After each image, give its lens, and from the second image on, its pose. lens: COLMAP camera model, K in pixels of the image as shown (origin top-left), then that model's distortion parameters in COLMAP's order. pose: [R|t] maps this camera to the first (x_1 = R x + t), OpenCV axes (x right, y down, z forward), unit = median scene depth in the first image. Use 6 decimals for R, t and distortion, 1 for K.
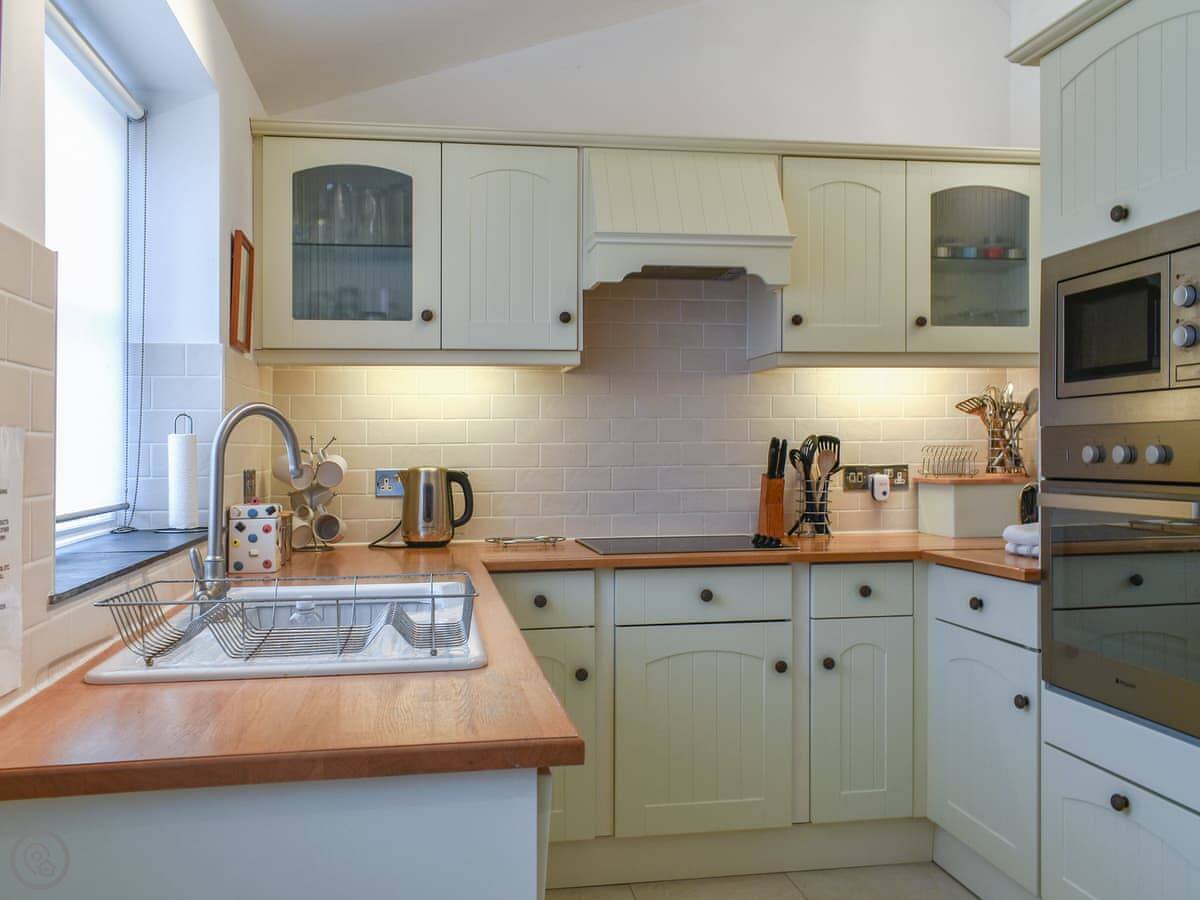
lens RADIAL K [[1119.6, 0, 635.6], [0, 1119.6, 449.0], [0, 0, 1]] dist [-0.000594, 0.004540]
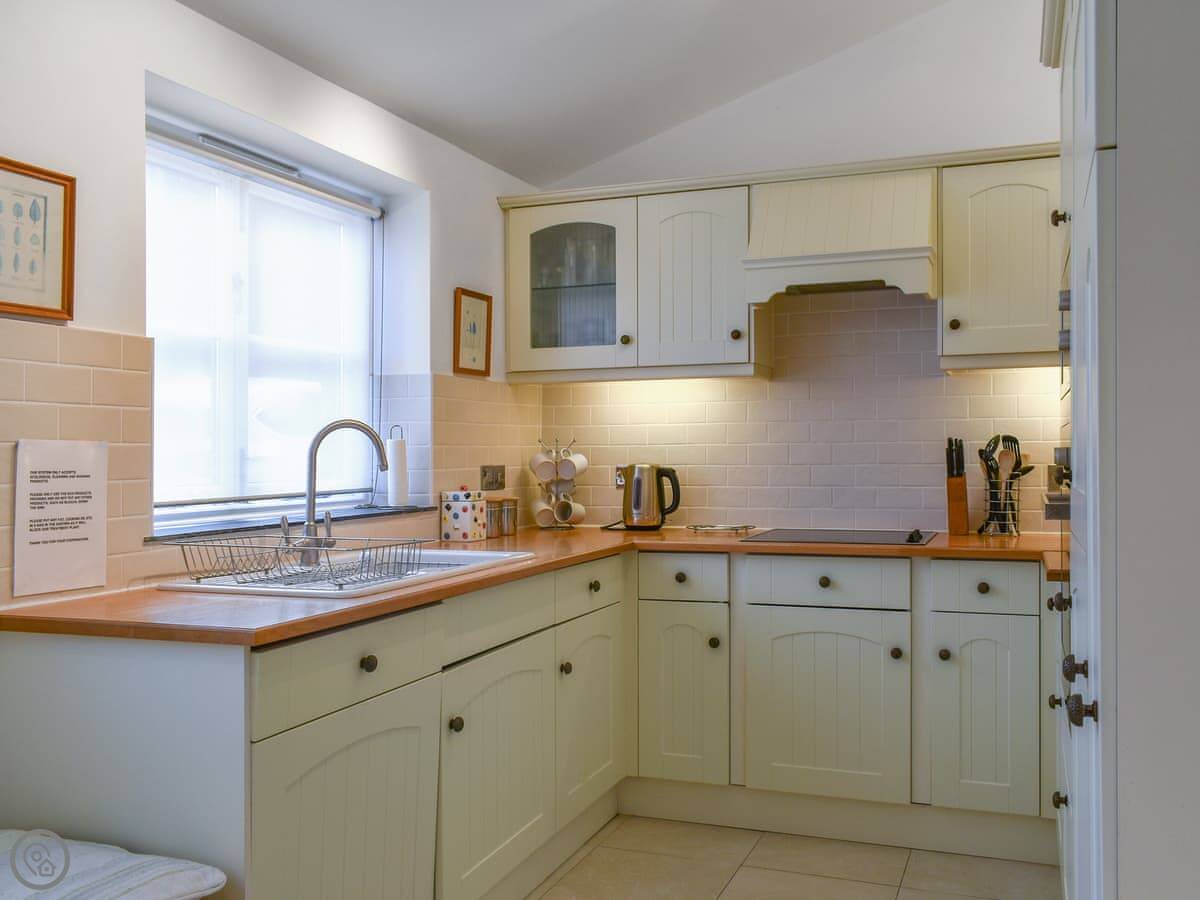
lens RADIAL K [[1119.6, 0, 635.6], [0, 1119.6, 449.0], [0, 0, 1]] dist [-0.000594, 0.004540]
pose [[0.860281, 0.000017, -0.509821, 0.437375], [0.001838, 0.999993, 0.003134, -0.004006], [0.509818, -0.003633, 0.860275, -0.043275]]
